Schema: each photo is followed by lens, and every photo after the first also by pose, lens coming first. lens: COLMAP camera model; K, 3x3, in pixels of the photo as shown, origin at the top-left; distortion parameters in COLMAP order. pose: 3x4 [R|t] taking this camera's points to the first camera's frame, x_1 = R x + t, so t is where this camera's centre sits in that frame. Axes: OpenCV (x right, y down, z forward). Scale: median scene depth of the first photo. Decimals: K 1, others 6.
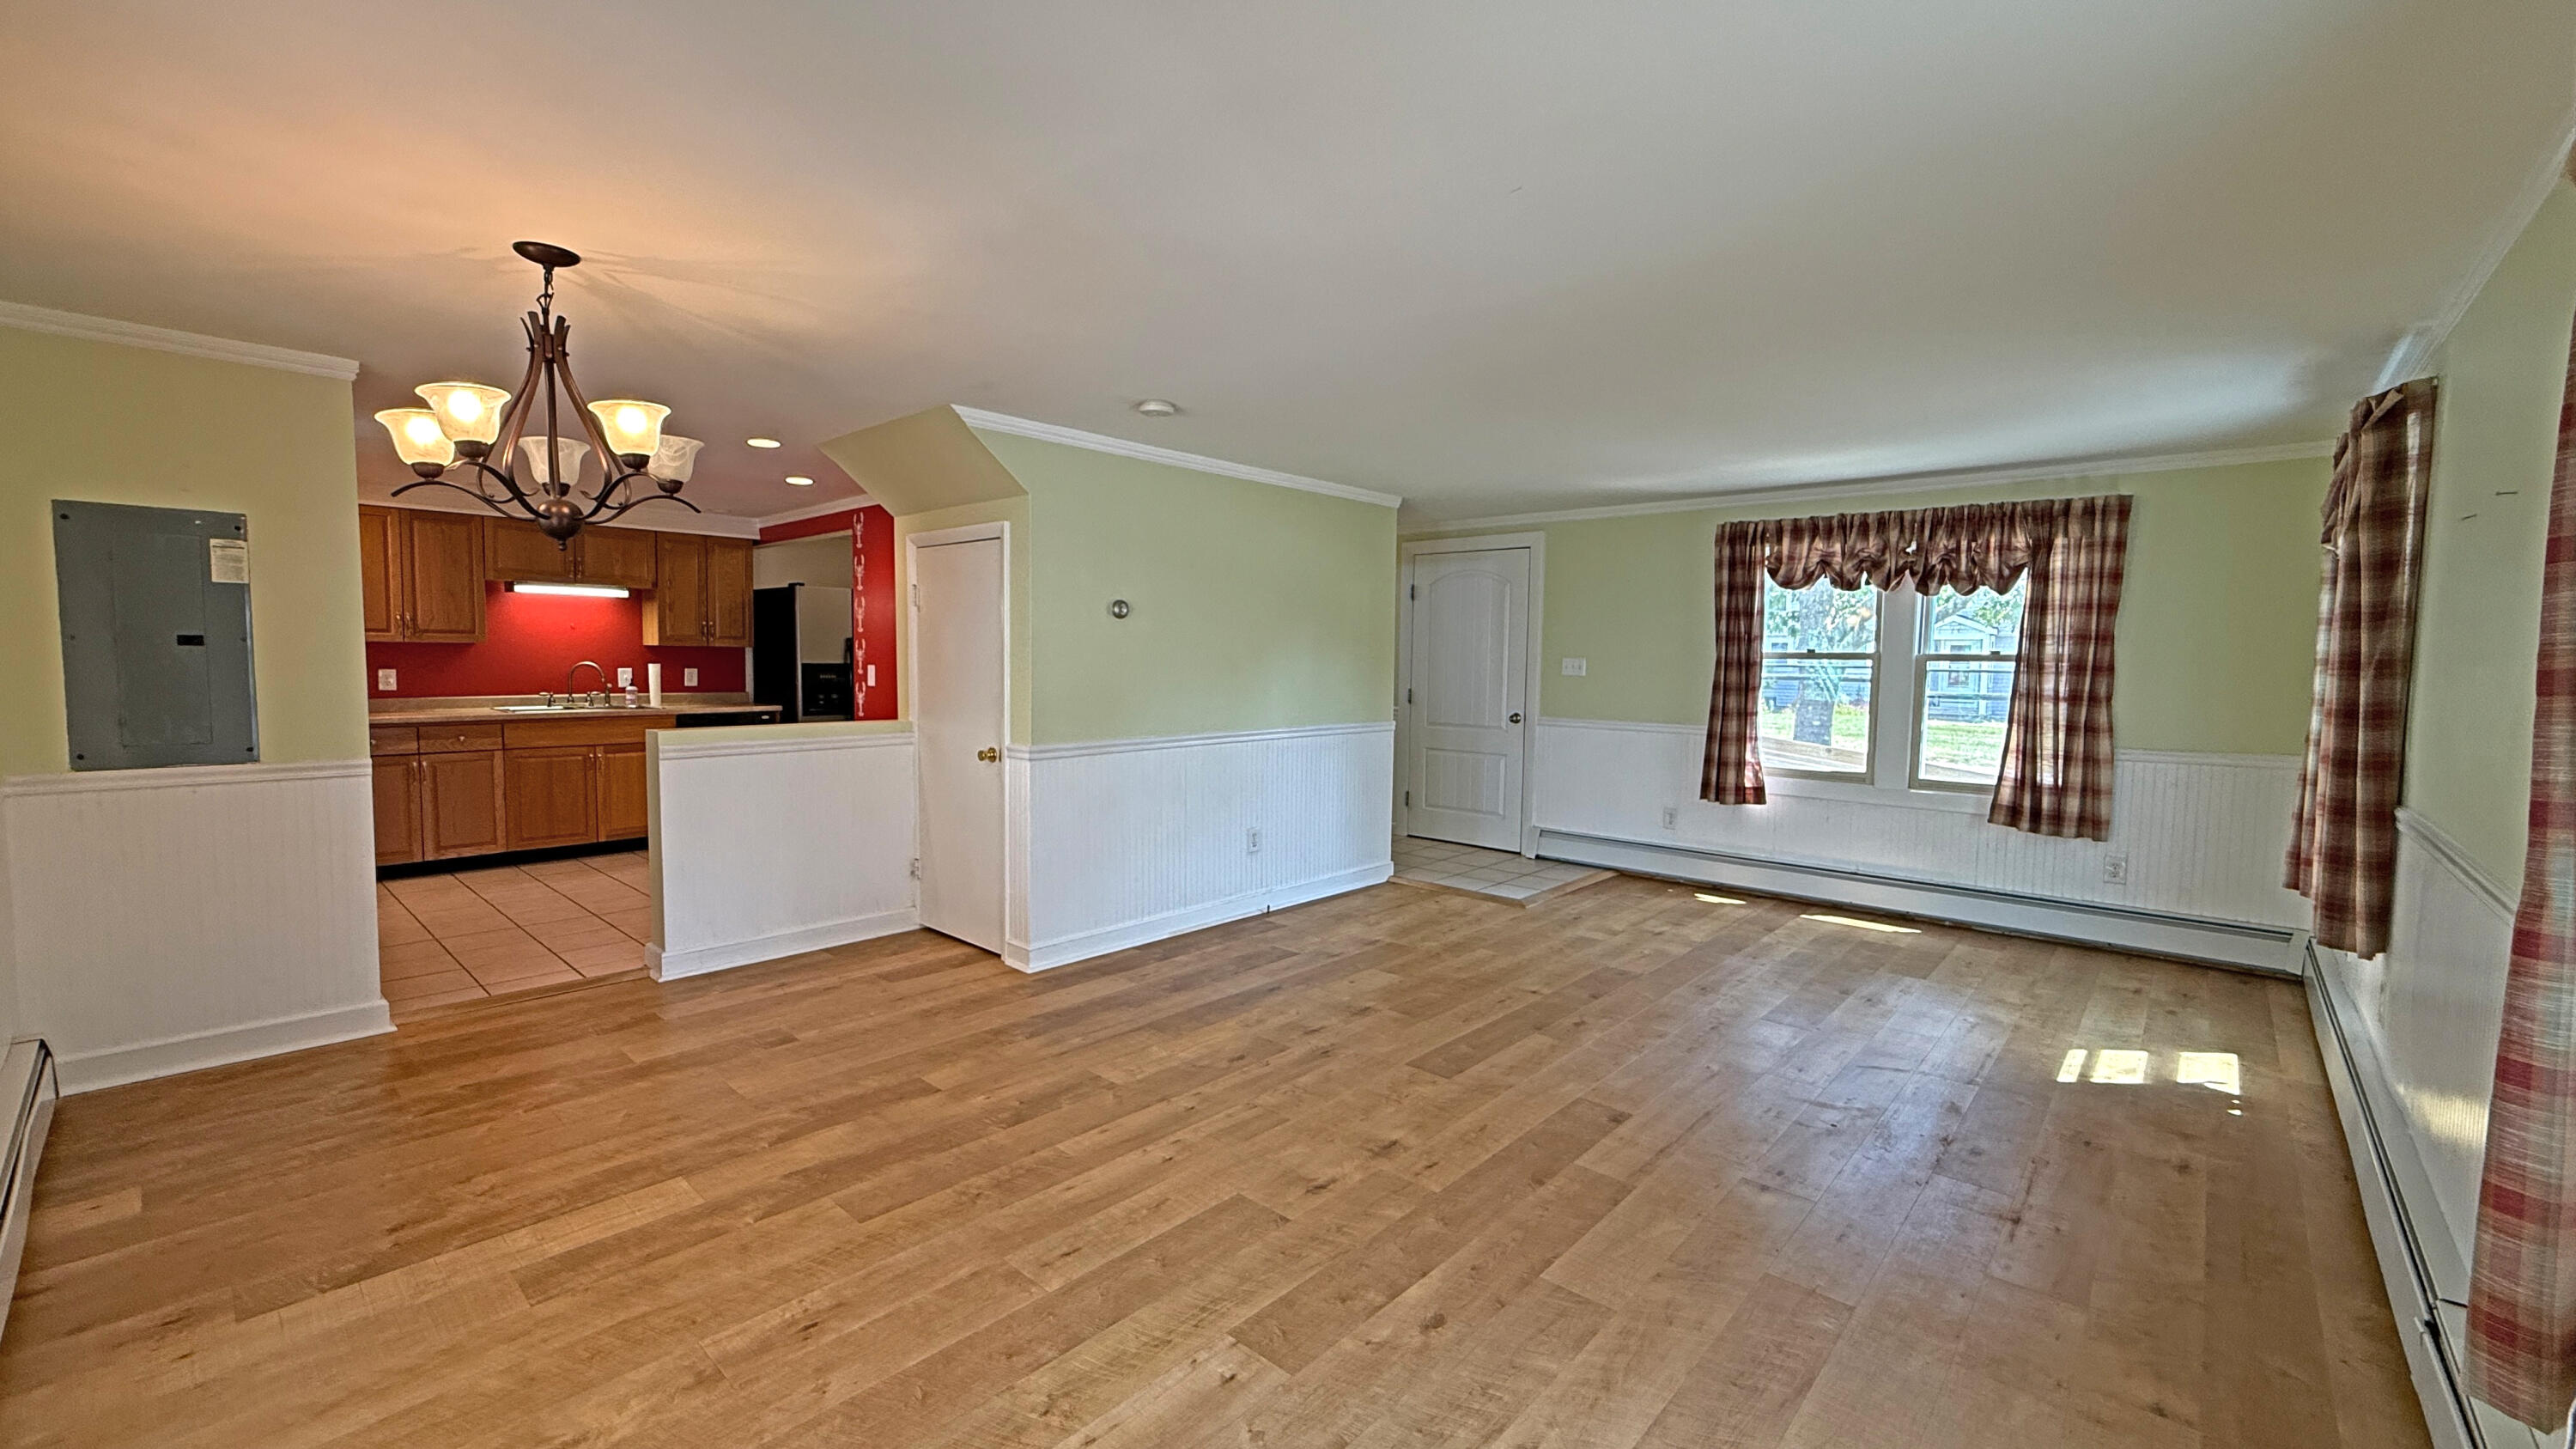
lens RADIAL K [[1026.5, 0, 1285.3], [0, 1026.5, 721.5], [0, 0, 1]] dist [-0.000401, 0.000457]
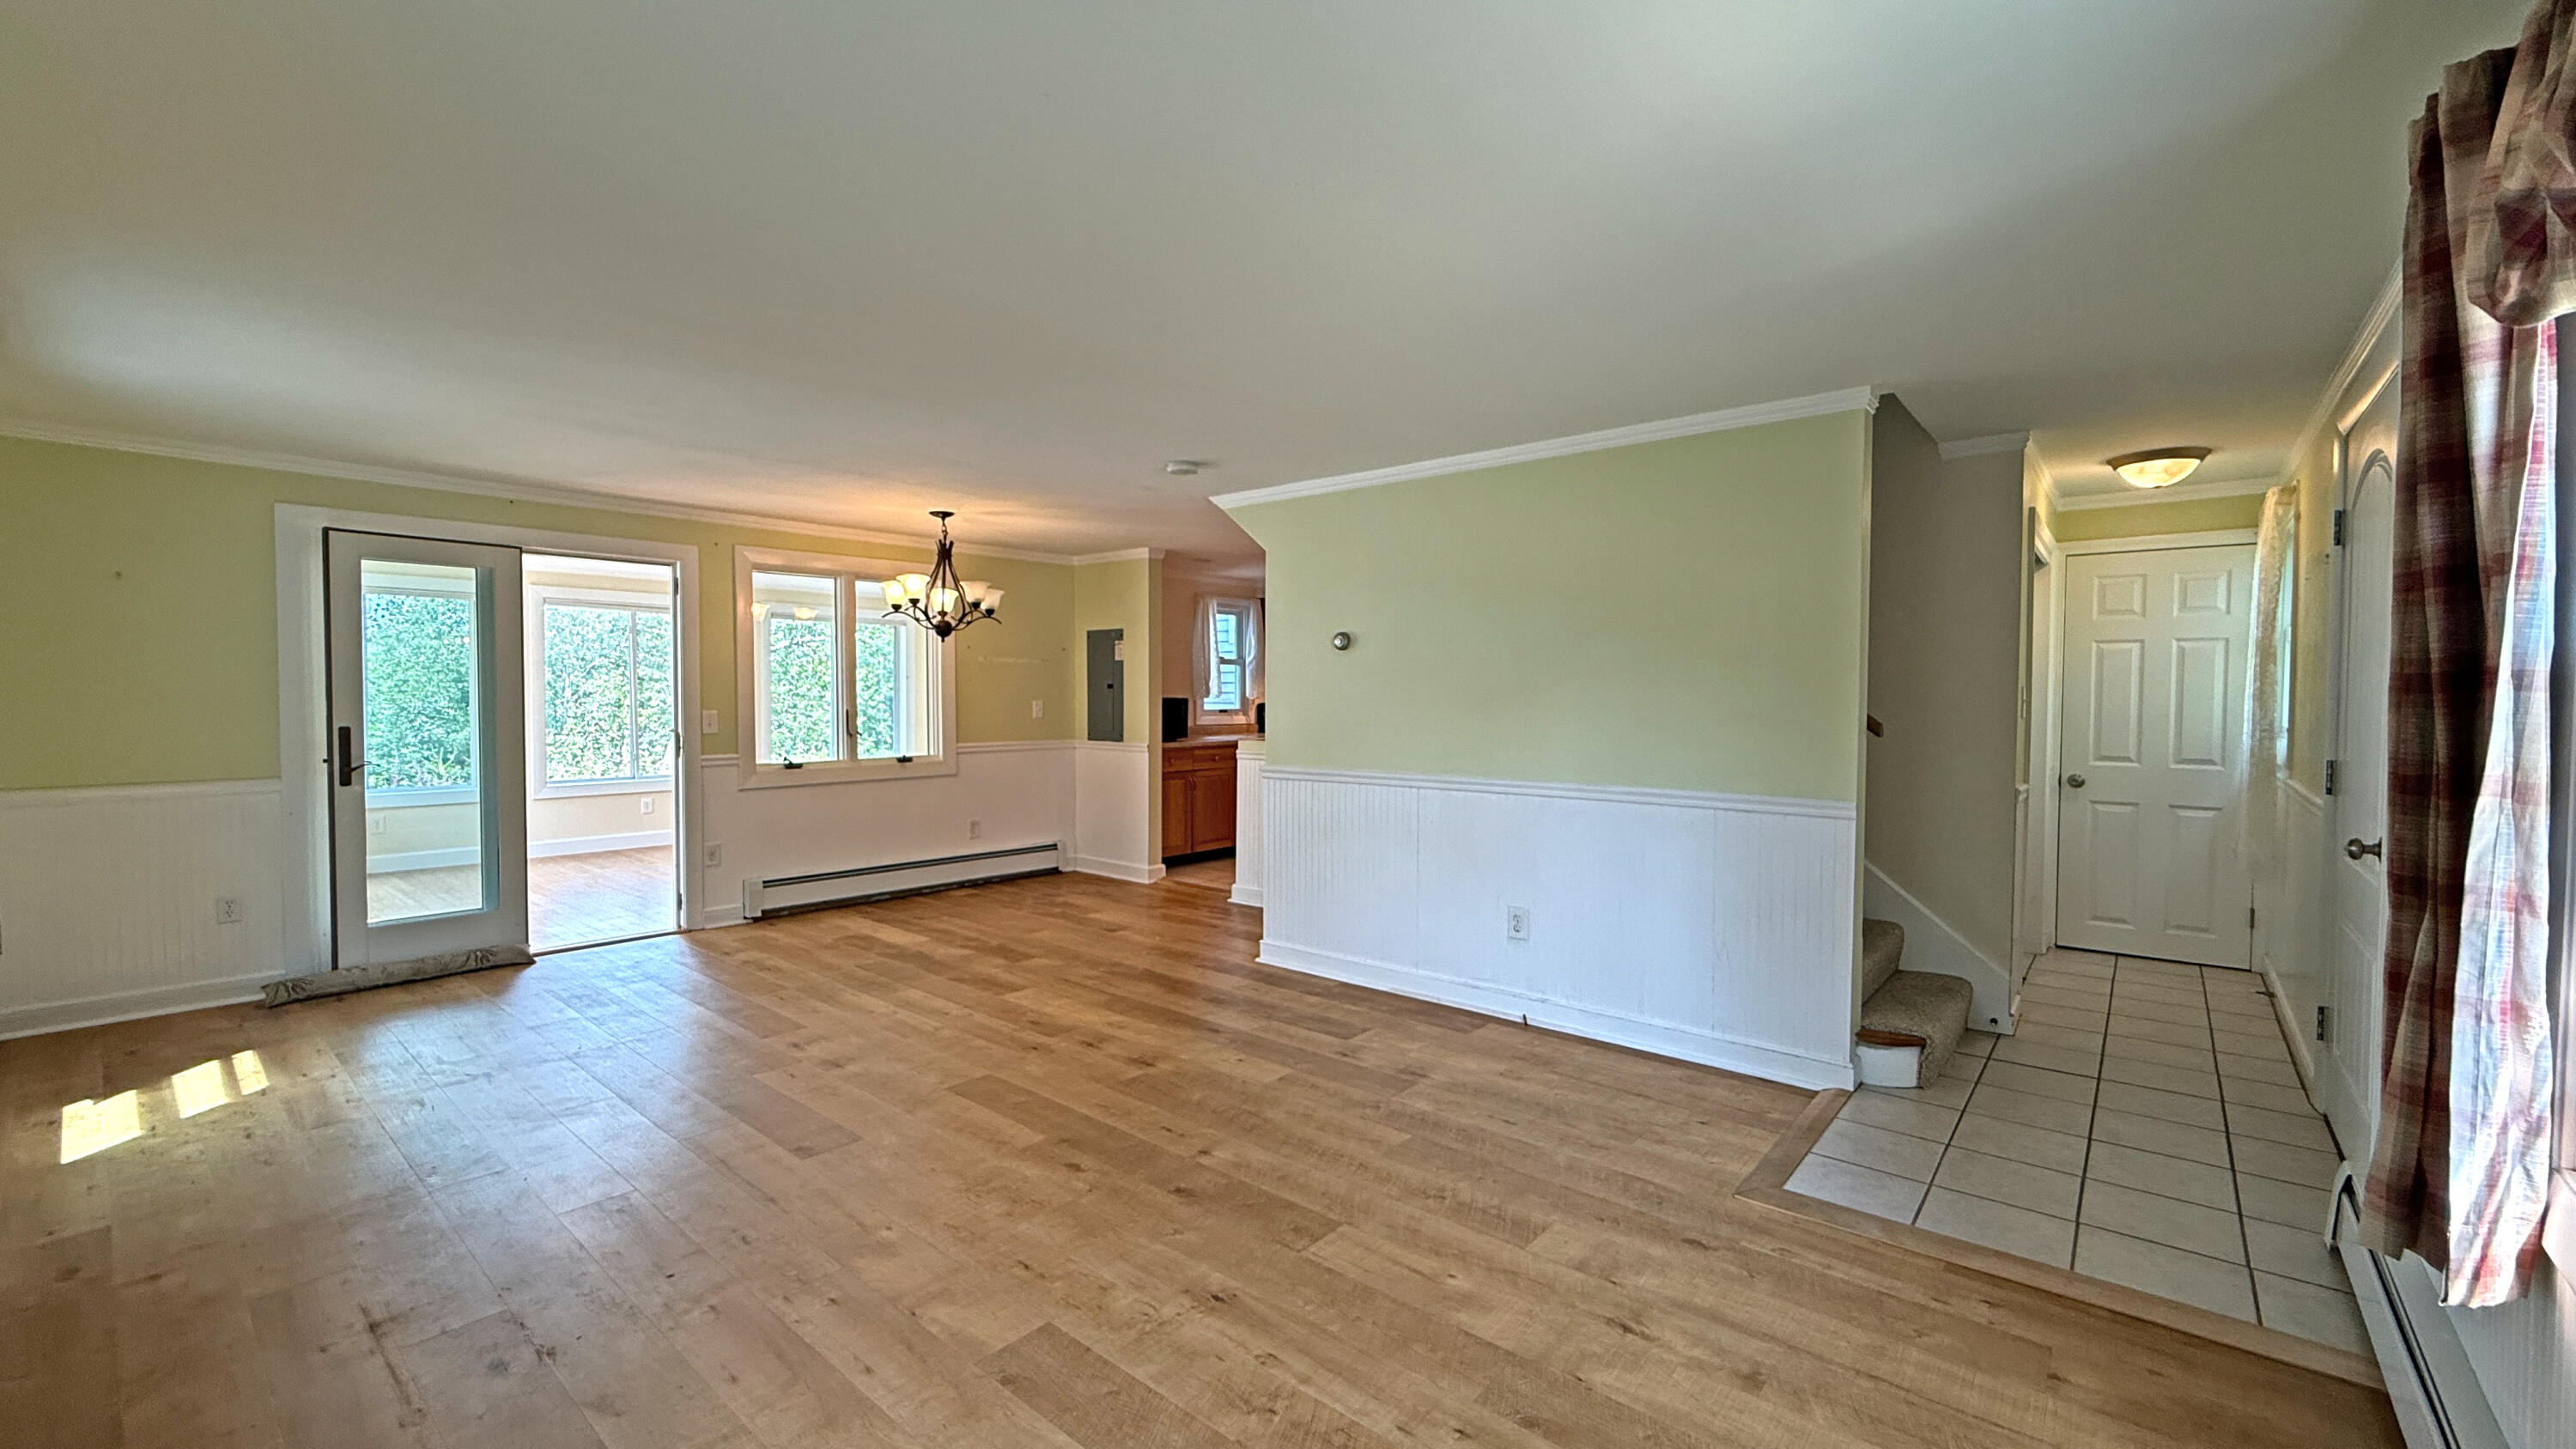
lens RADIAL K [[1026.5, 0, 1280.4], [0, 1026.5, 720.1], [0, 0, 1]] dist [-0.000401, 0.000457]
pose [[0.030874, 0.013823, -0.999428, 0.848283], [-0.067208, 0.997670, 0.011722, -0.039526], [0.997261, 0.066807, 0.031732, 0.907866]]
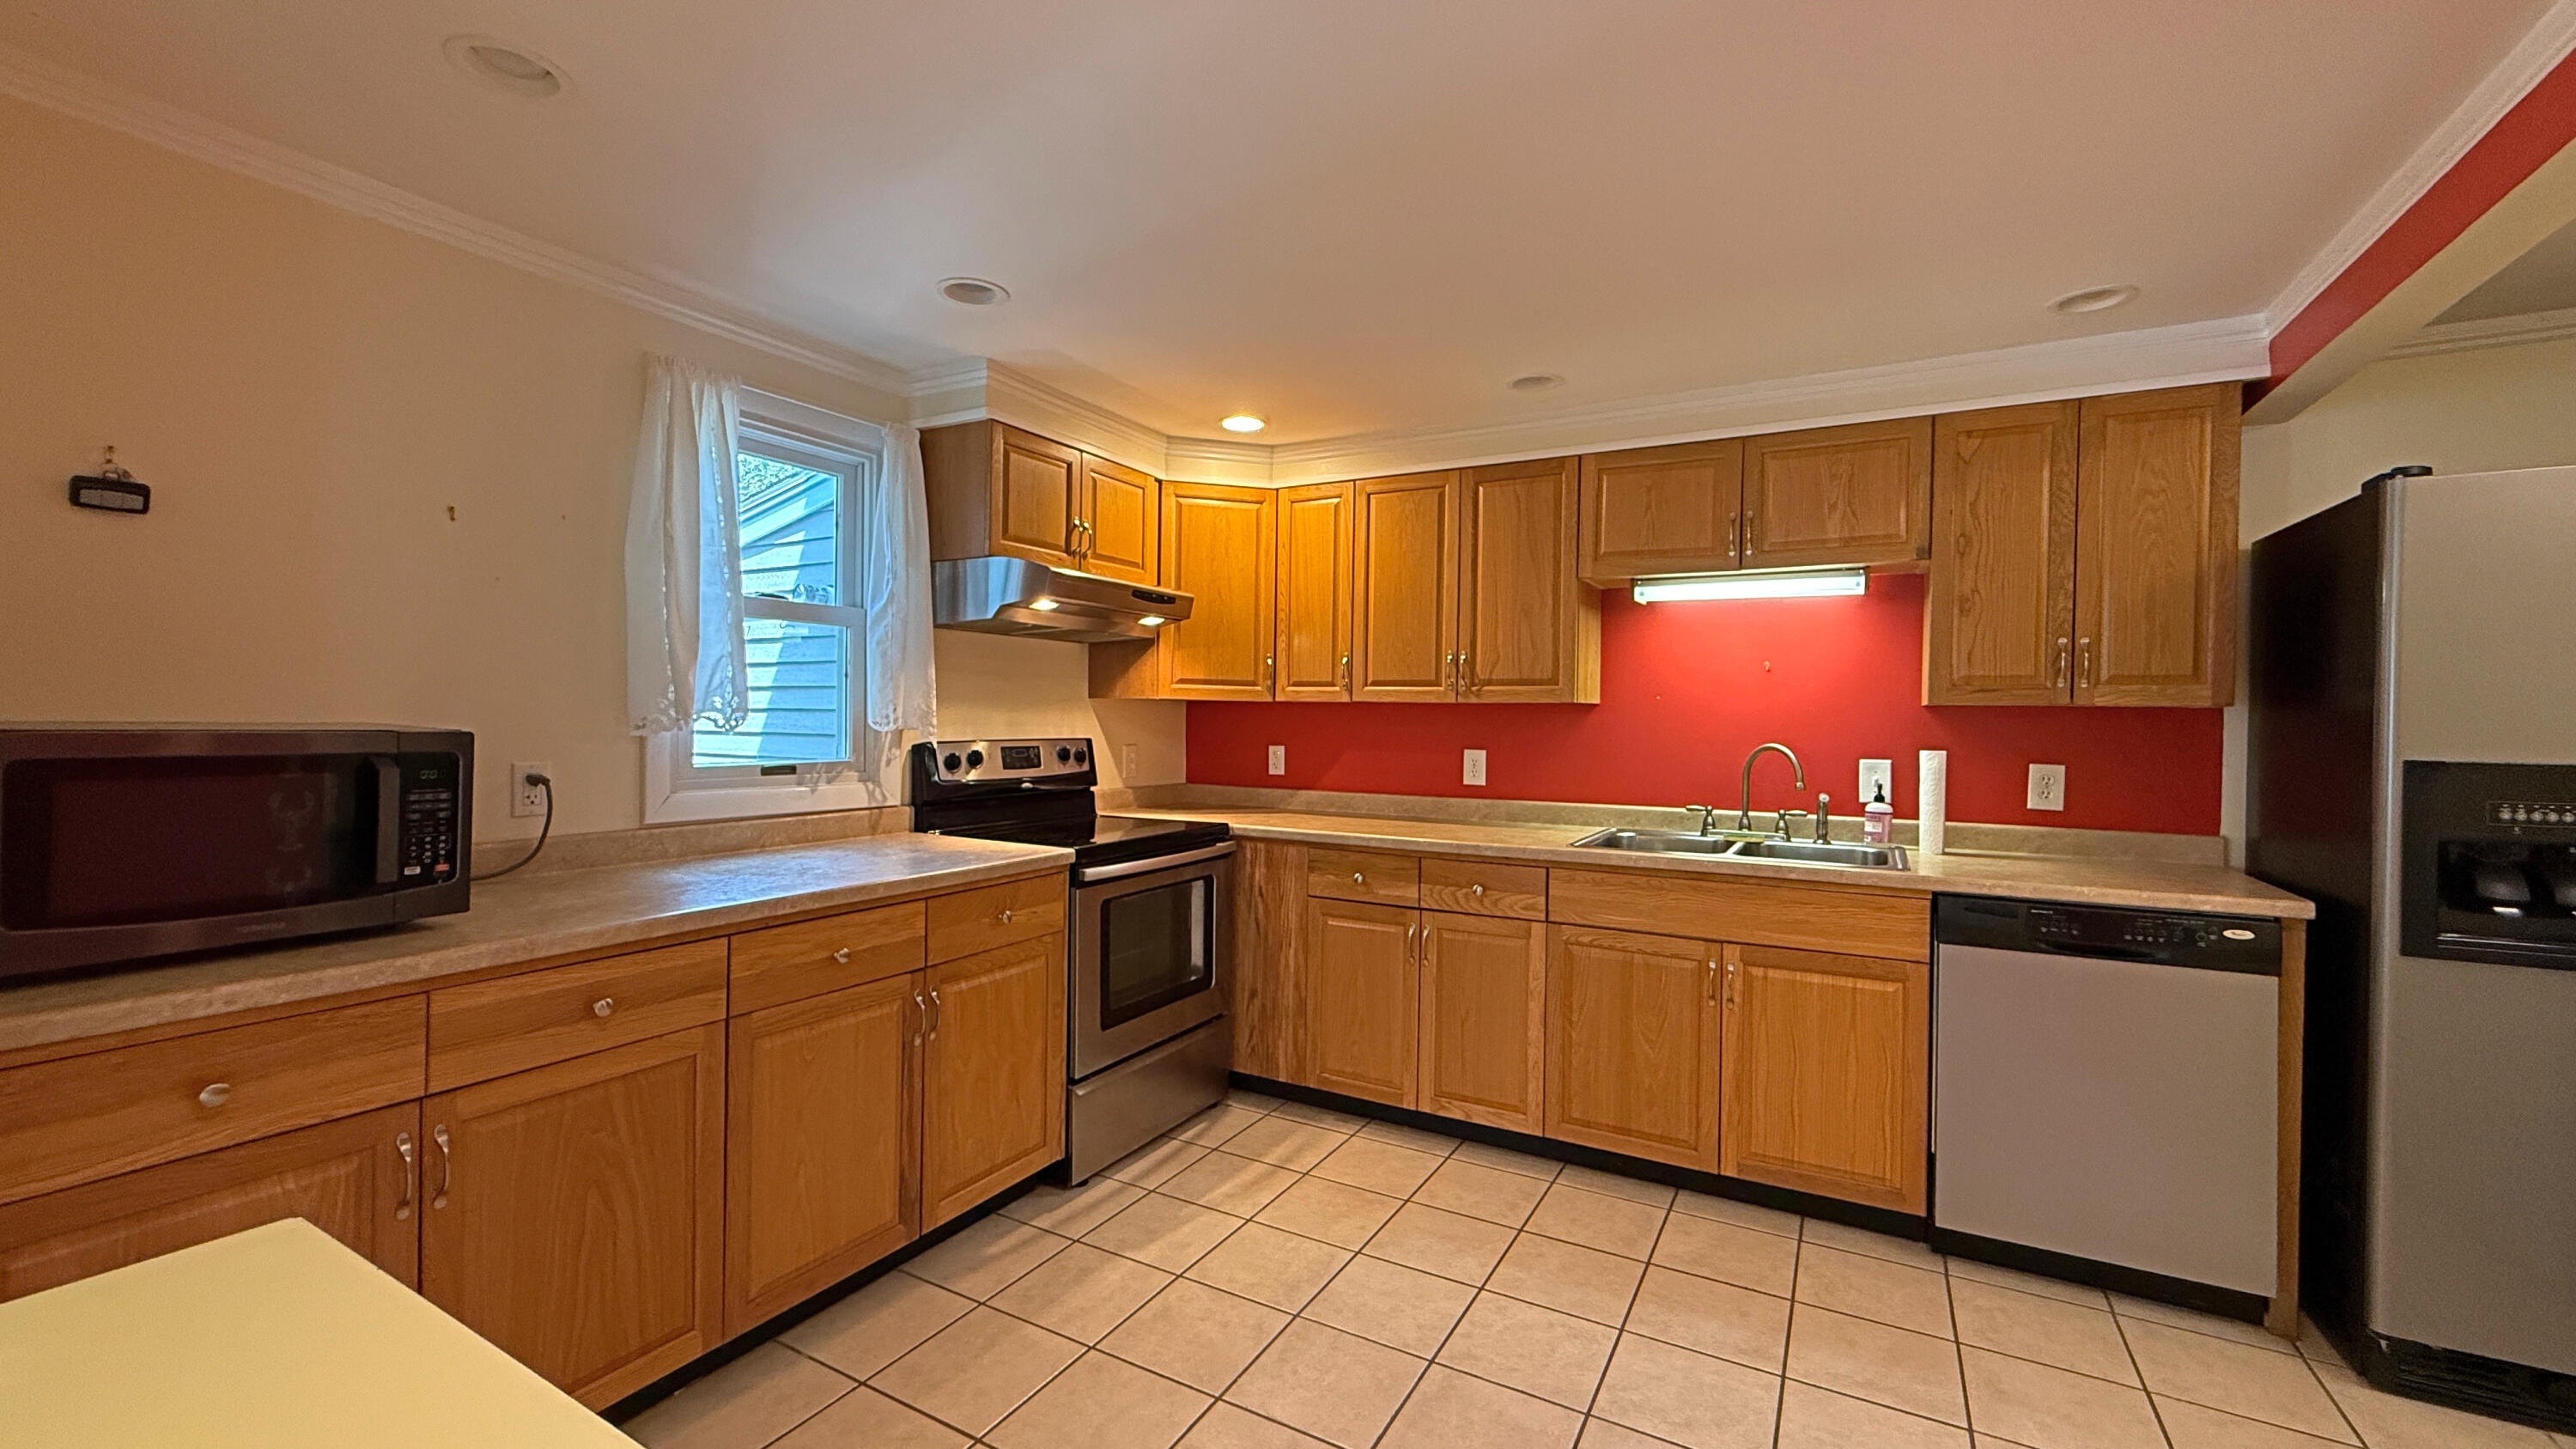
lens RADIAL K [[1026.5, 0, 1283.3], [0, 1026.5, 722.0], [0, 0, 1]] dist [-0.000401, 0.000457]
pose [[0.218057, -0.005158, -0.975922, -0.420333], [-0.071102, 0.997245, -0.021158, -0.062197], [0.973343, 0.074004, 0.217089, 1.012513]]
